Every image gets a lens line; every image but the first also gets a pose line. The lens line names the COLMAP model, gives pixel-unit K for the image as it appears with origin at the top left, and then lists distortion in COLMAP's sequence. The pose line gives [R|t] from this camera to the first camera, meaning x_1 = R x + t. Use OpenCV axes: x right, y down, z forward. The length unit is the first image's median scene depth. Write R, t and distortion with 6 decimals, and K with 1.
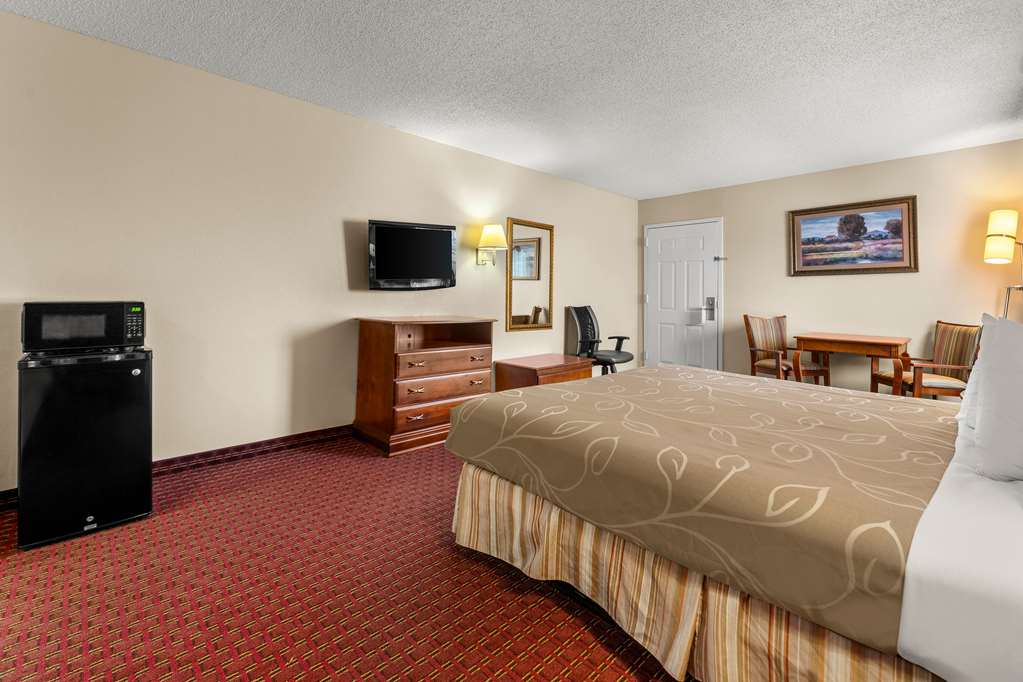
lens RADIAL K [[449.5, 0, 510.8], [0, 449.5, 290.2], [0, 0, 1]] dist [0.001960, 0.000360]
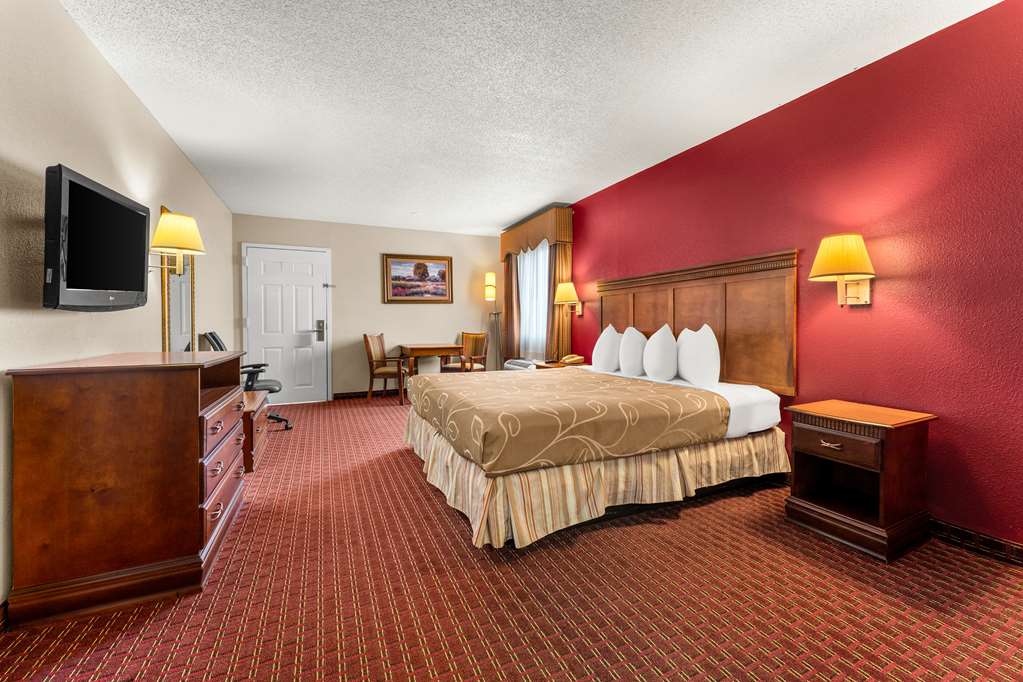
lens RADIAL K [[408.6, 0, 510.7], [0, 408.6, 321.6], [0, 0, 1]] dist [-0.000985, 0.000018]
pose [[0.334011, -0.011685, 0.942497, -0.403298], [-0.004363, 0.999893, 0.013943, 0.003818], [-0.942559, -0.008769, 0.333924, 0.272239]]
